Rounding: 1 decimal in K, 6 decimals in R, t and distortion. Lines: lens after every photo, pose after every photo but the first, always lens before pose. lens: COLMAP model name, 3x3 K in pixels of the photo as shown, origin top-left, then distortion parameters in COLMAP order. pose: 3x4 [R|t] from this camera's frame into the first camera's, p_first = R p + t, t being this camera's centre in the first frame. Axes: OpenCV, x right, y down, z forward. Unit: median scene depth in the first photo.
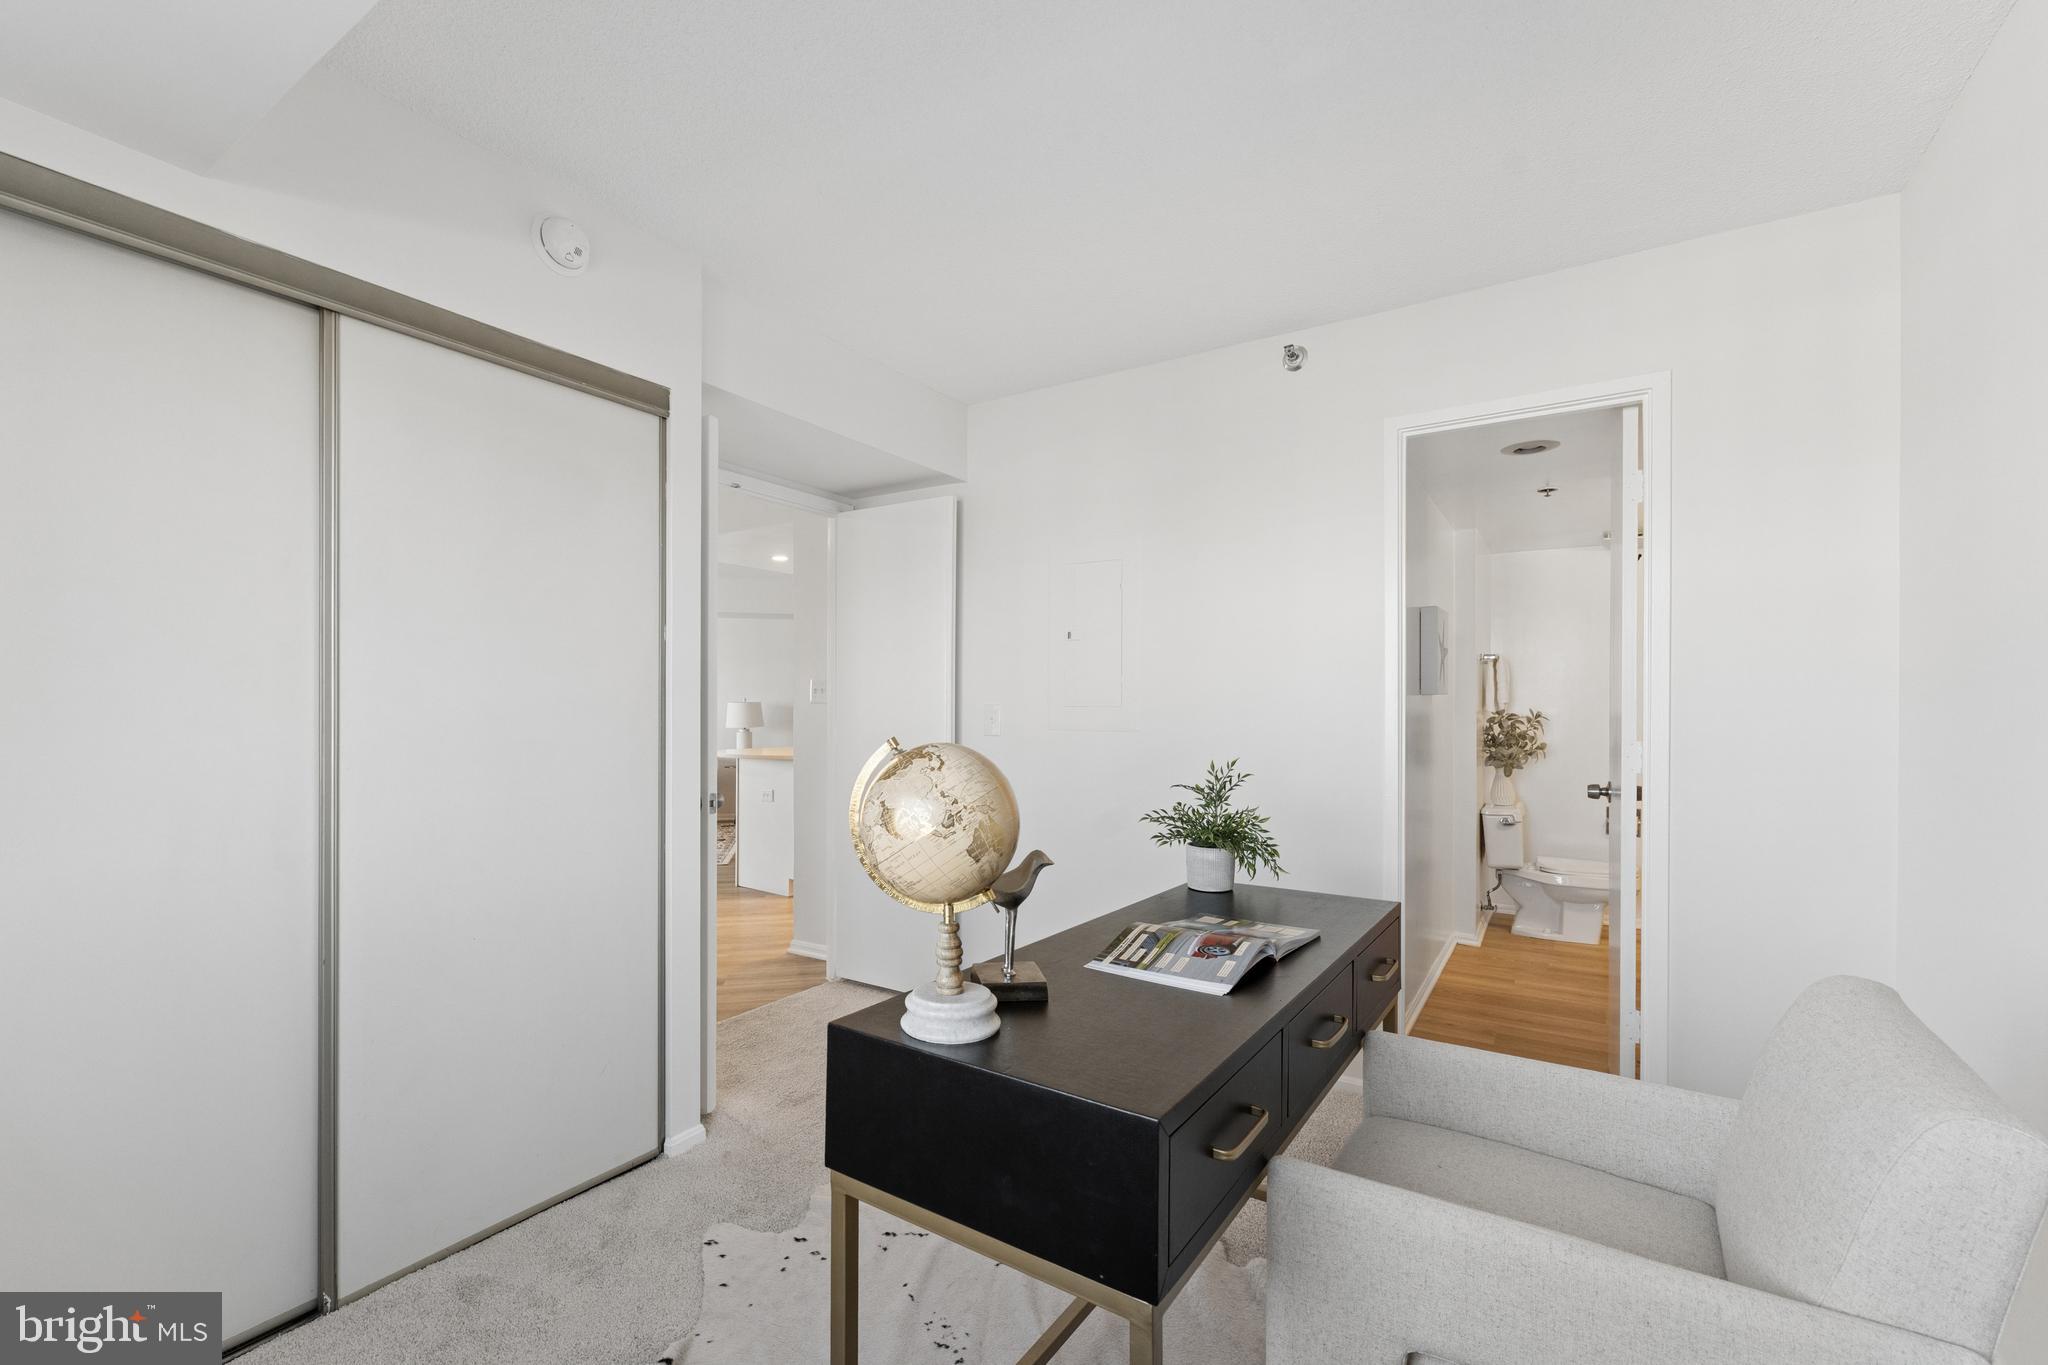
lens RADIAL K [[862.5, 0, 1016.5], [0, 862.5, 697.3], [0, 0, 1]] dist [0.002263, -0.001117]
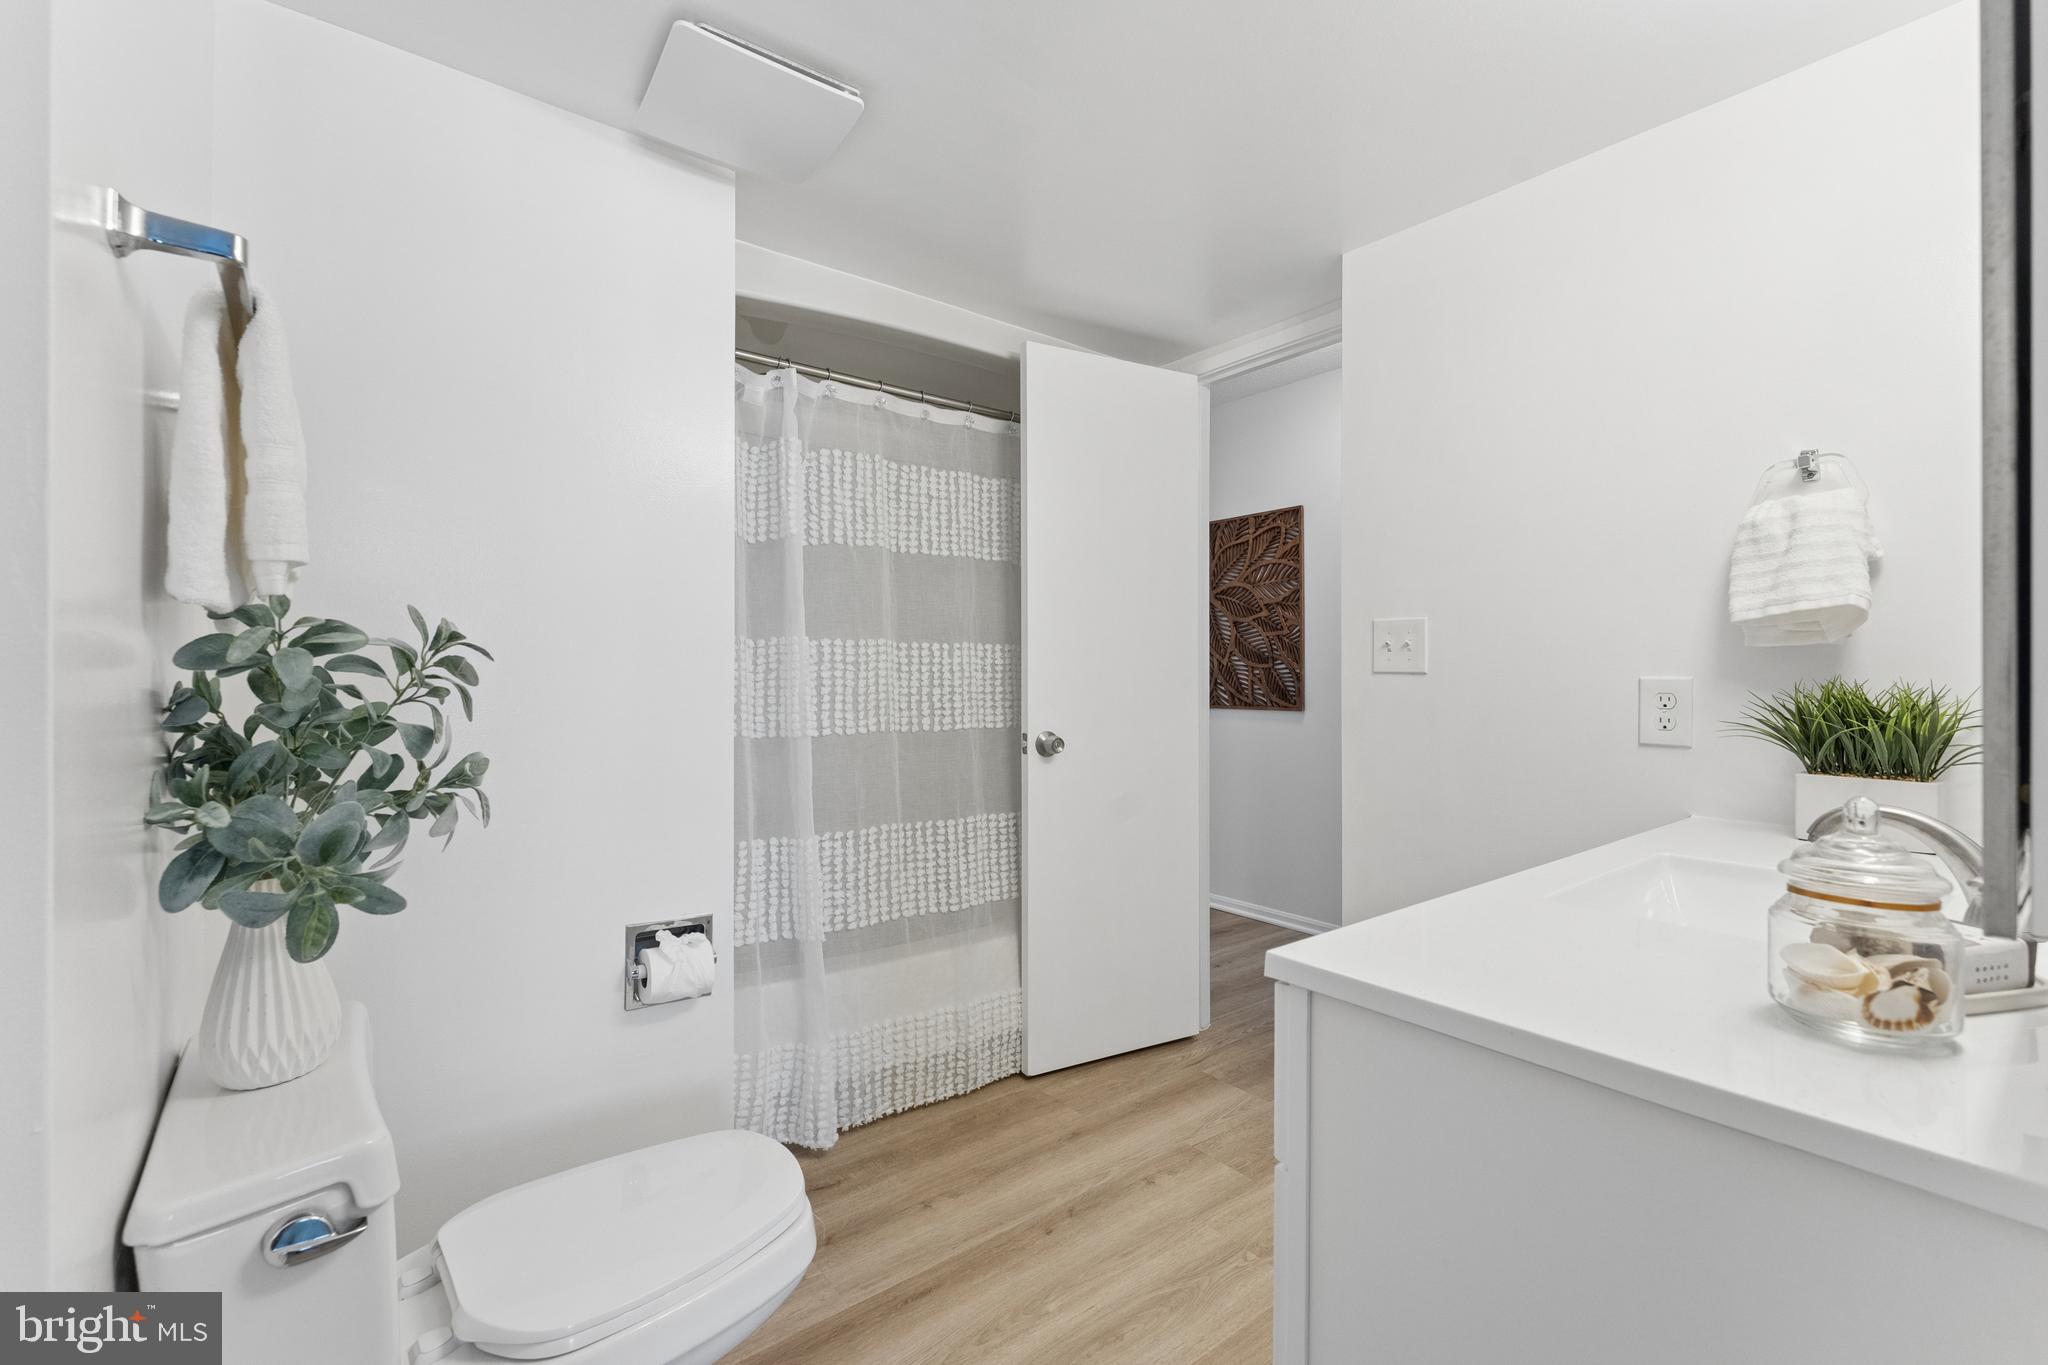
lens RADIAL K [[862.5, 0, 1013.1], [0, 862.5, 681.9], [0, 0, 1]] dist [0.002263, -0.001117]
pose [[0.320011, -0.001262, 0.947413, 0.432267], [-0.009992, 0.999939, 0.004708, 0.030545], [-0.947361, -0.010973, 0.319979, 0.780188]]
